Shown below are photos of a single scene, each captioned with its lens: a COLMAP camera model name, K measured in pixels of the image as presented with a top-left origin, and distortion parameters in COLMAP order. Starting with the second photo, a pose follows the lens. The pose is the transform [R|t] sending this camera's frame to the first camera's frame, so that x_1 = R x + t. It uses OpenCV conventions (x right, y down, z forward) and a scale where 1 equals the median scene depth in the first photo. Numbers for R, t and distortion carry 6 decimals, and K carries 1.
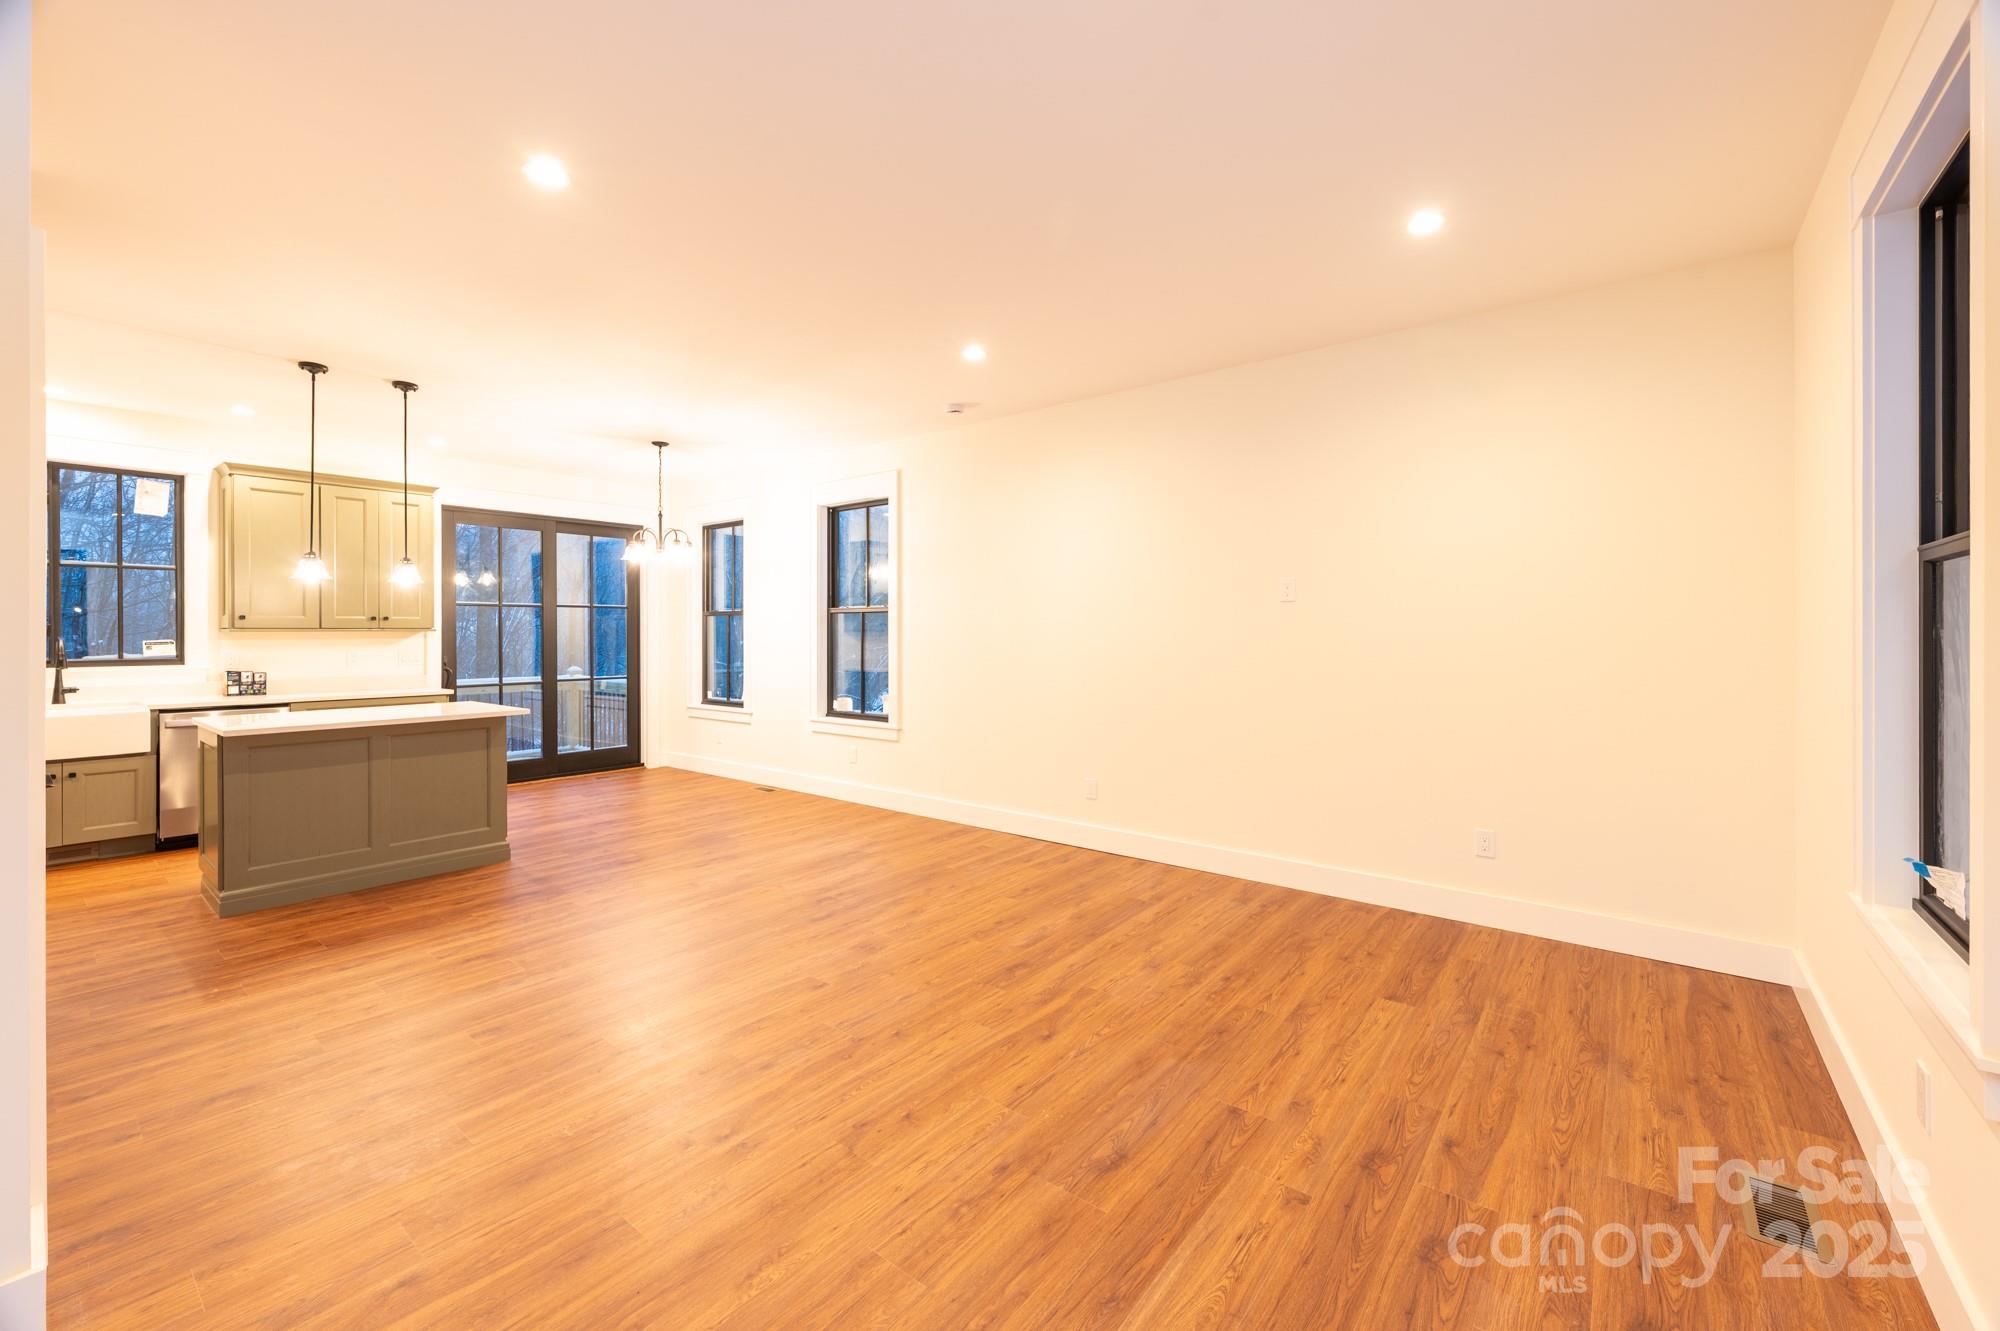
lens RADIAL K [[804.7, 0, 1004.1], [0, 804.7, 634.2], [0, 0, 1]] dist [0.000065, -0.000220]
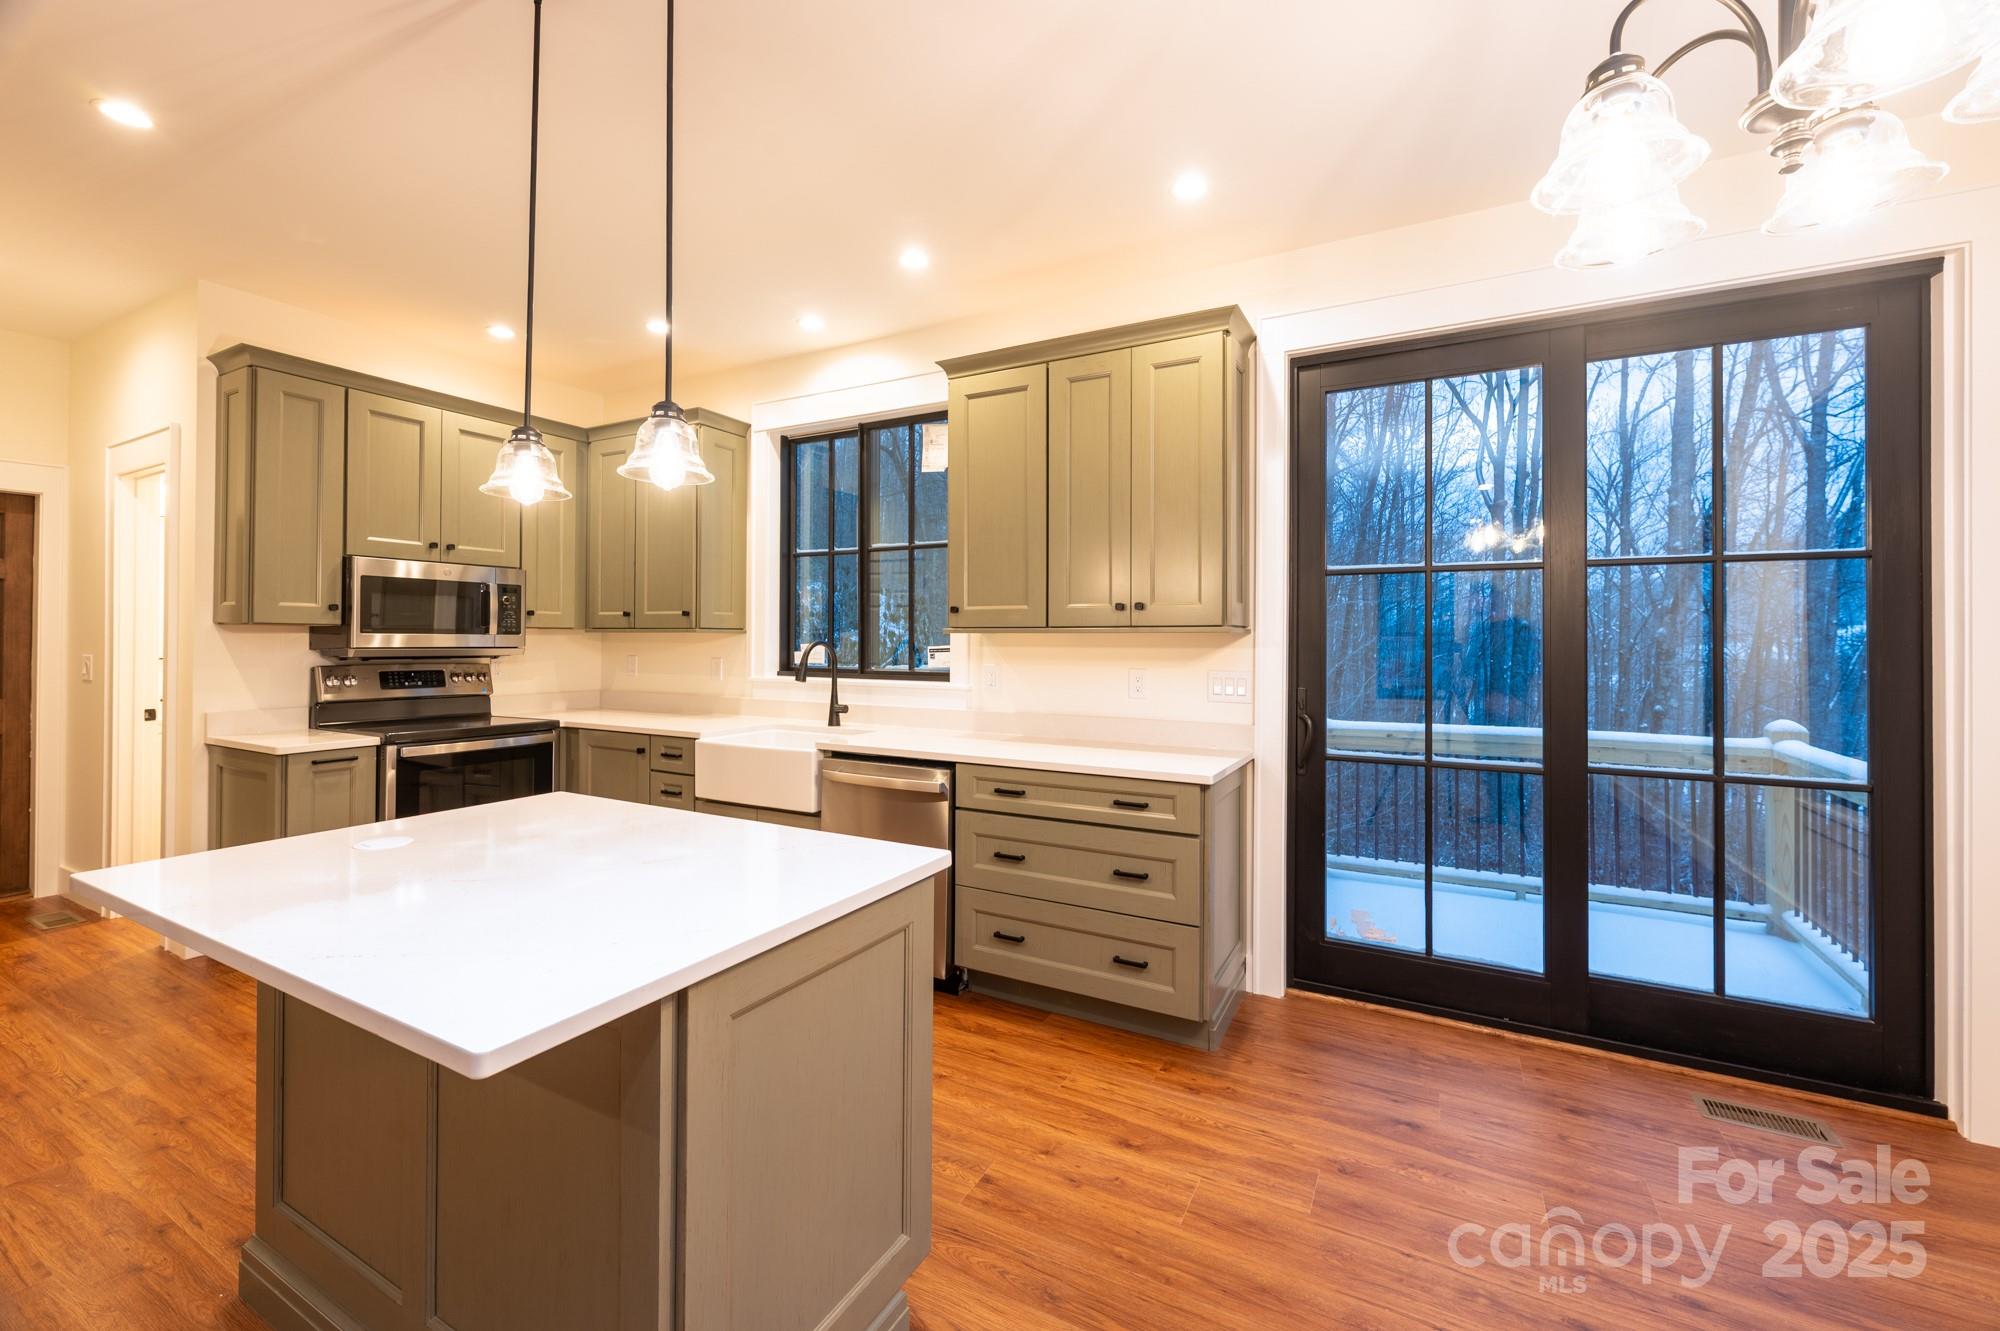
lens RADIAL K [[804.7, 0, 1004.1], [0, 804.7, 634.2], [0, 0, 1]] dist [0.000065, -0.000220]
pose [[0.171702, -0.004068, -0.985141, -0.662557], [-0.006932, 0.999962, -0.005337, 0.001218], [0.985125, 0.007745, 0.171667, 1.816389]]
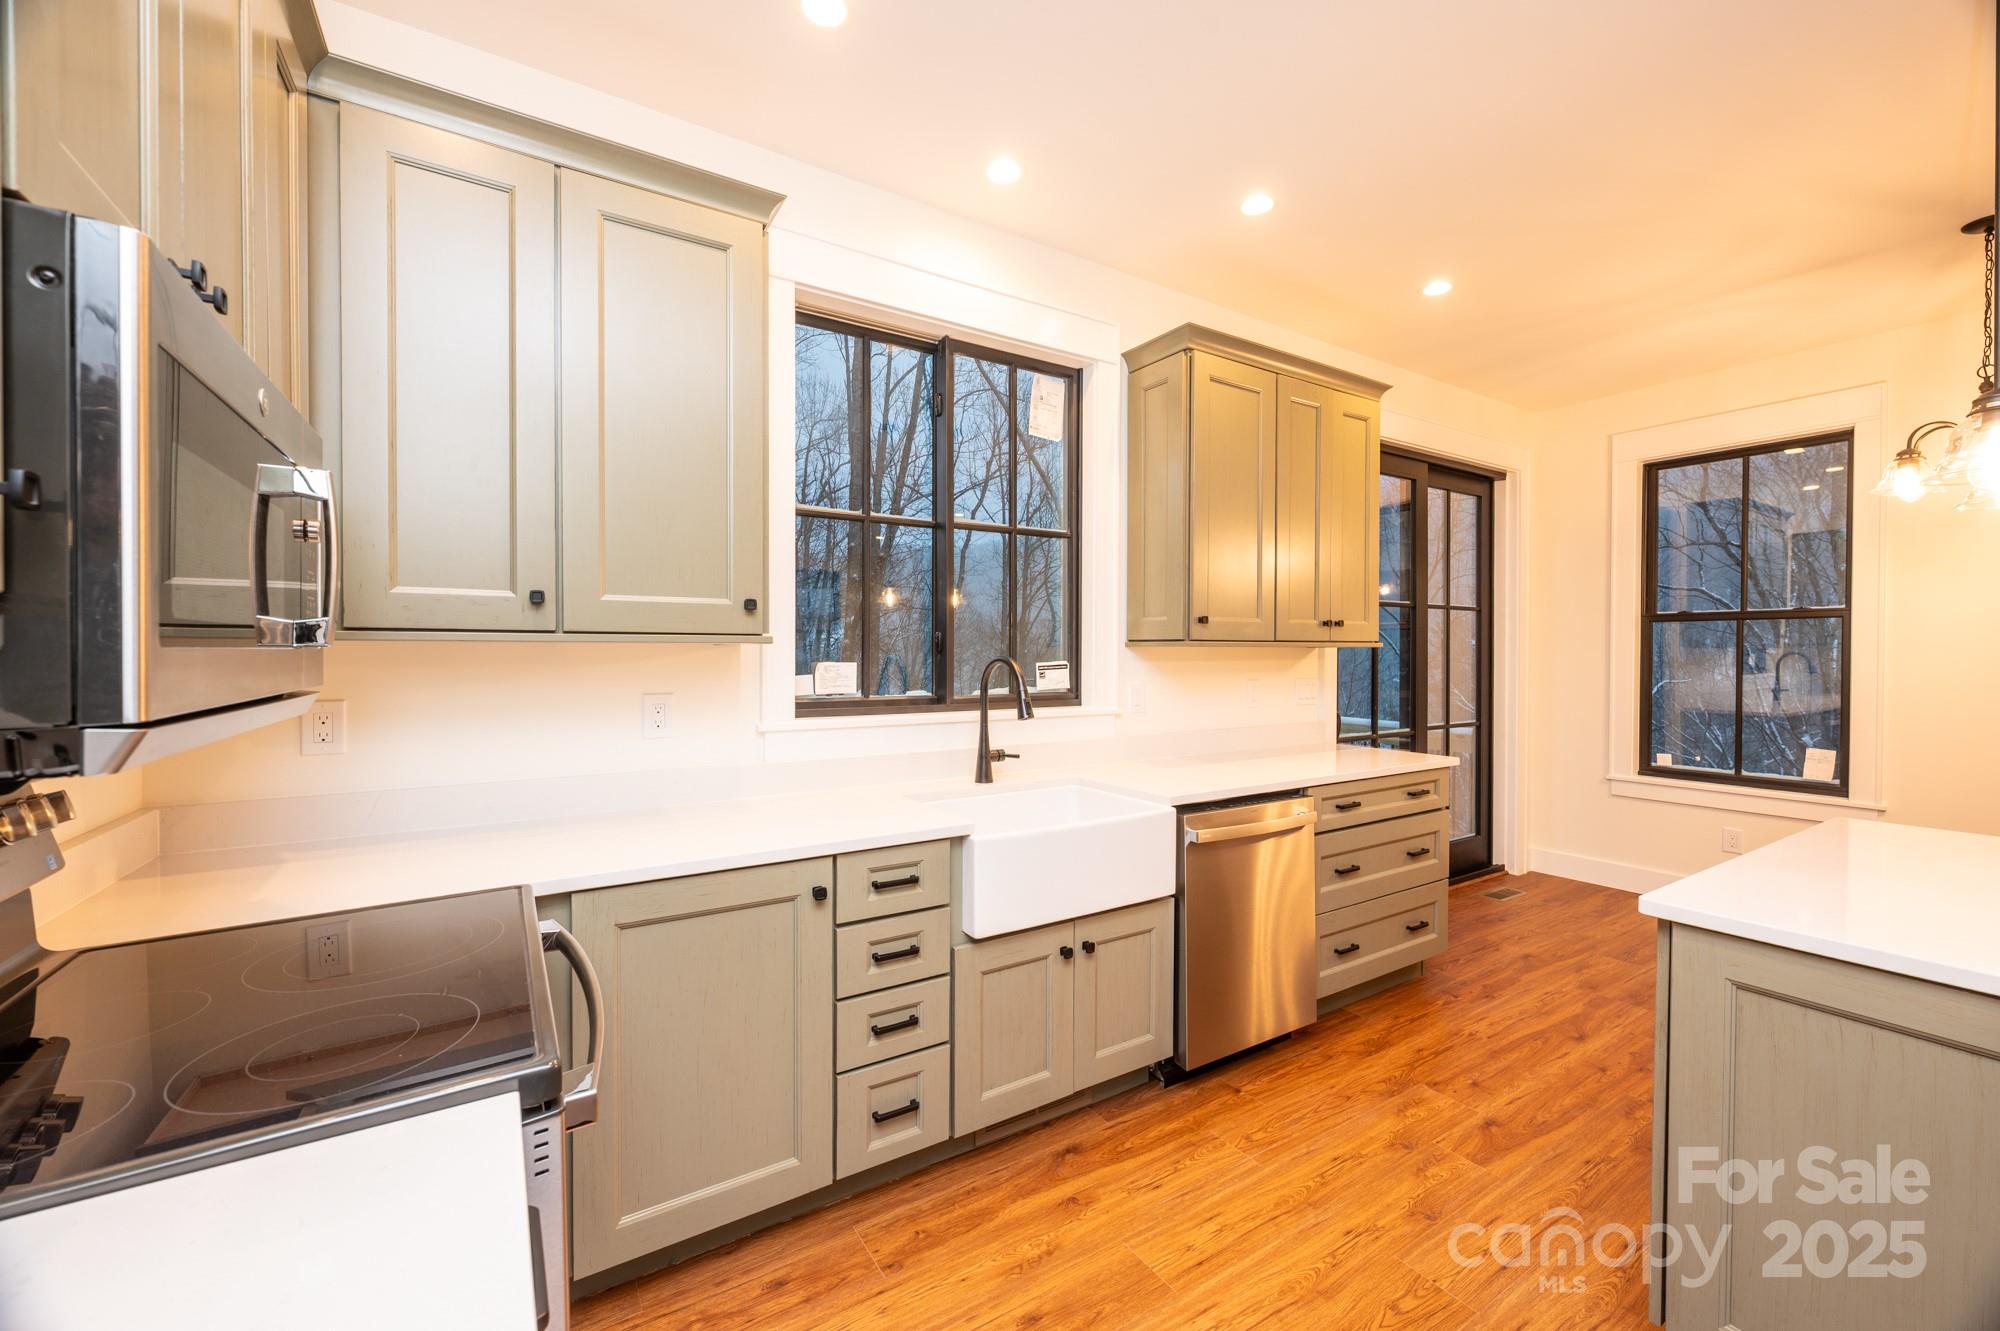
lens RADIAL K [[792.0, 0, 1003.0], [0, 792.0, 656.4], [0, 0, 1]] dist [-0.001399, -0.000184]
pose [[0.944280, 0.006250, -0.329083, -1.754765], [-0.004617, 0.999973, 0.005743, 0.001603], [0.329110, -0.003904, 0.944284, 0.898359]]
